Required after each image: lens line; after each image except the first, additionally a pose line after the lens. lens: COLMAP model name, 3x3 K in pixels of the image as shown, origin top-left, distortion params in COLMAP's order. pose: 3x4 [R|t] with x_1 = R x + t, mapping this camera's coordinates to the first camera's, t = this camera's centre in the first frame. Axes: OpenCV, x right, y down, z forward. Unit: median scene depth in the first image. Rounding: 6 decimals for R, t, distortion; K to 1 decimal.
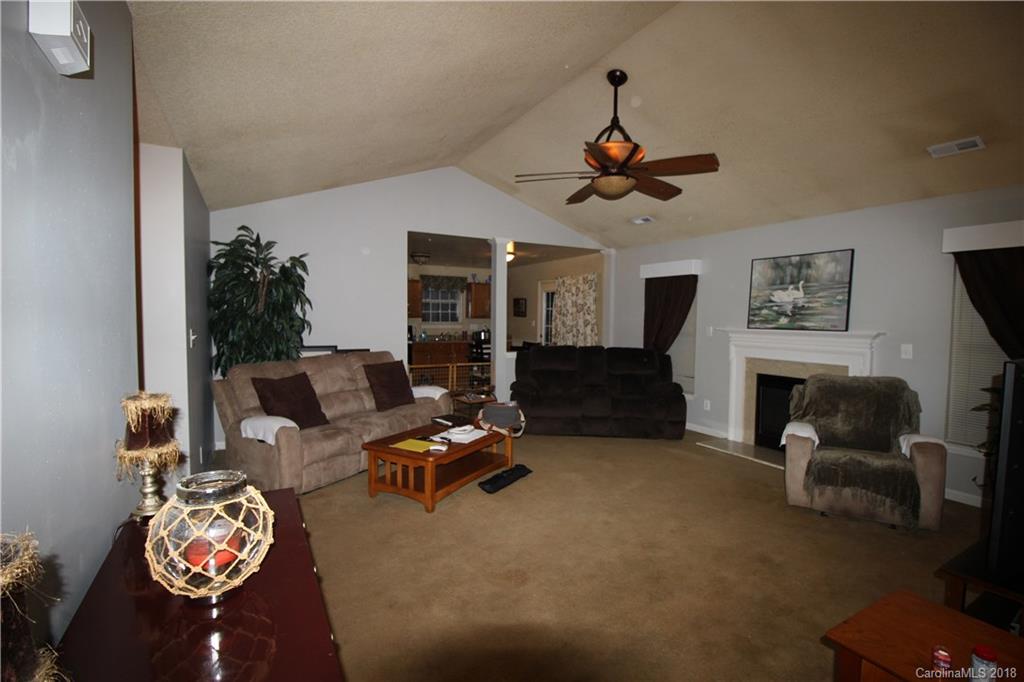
lens RADIAL K [[473.9, 0, 510.7], [0, 473.9, 341.8], [0, 0, 1]] dist [-0.005692, -0.007915]
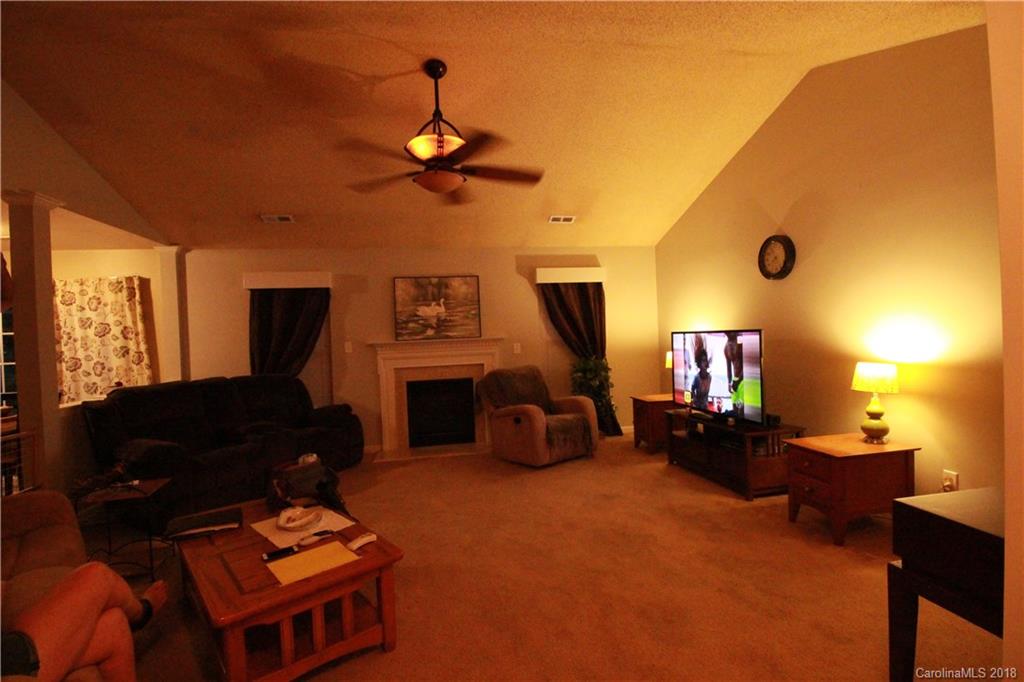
lens RADIAL K [[473.9, 0, 516.1], [0, 473.9, 341.8], [0, 0, 1]] dist [-0.005692, -0.007915]
pose [[0.322287, -0.038156, 0.945873, -0.565686], [0.094264, 0.995515, 0.008040, -0.012856], [-0.941937, 0.086570, 0.324438, 0.526073]]
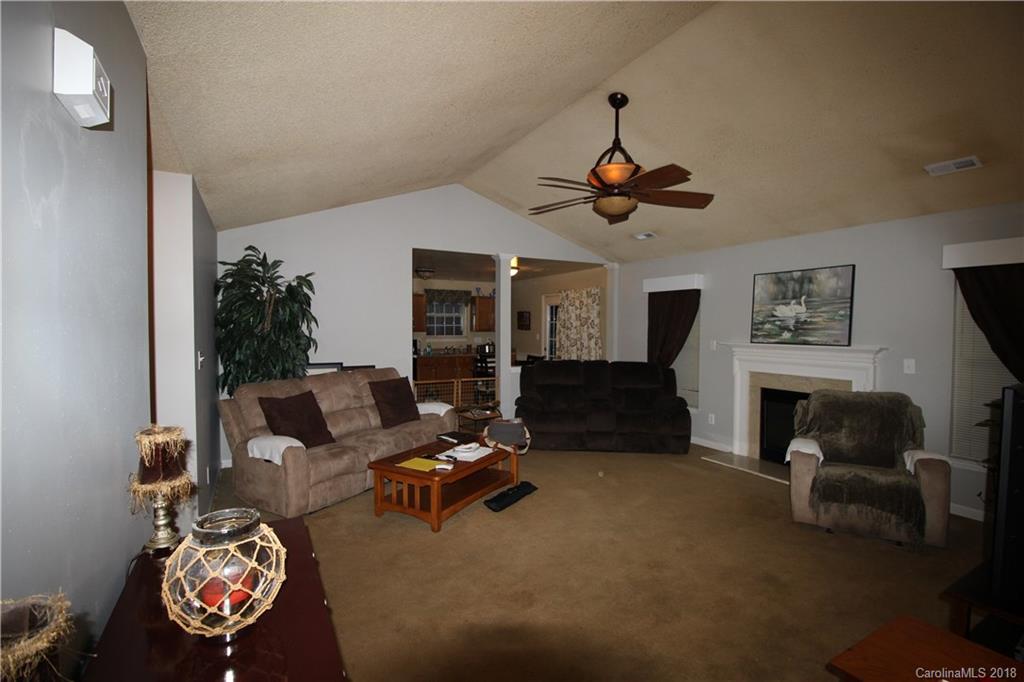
lens RADIAL K [[473.9, 0, 513.9], [0, 473.9, 342.0], [0, 0, 1]] dist [-0.005692, -0.007915]
pose [[0.999978, -0.006490, -0.001609, -0.001295], [0.006456, 0.999774, -0.020257, -0.017035], [0.001740, 0.020246, 0.999794, -0.007720]]
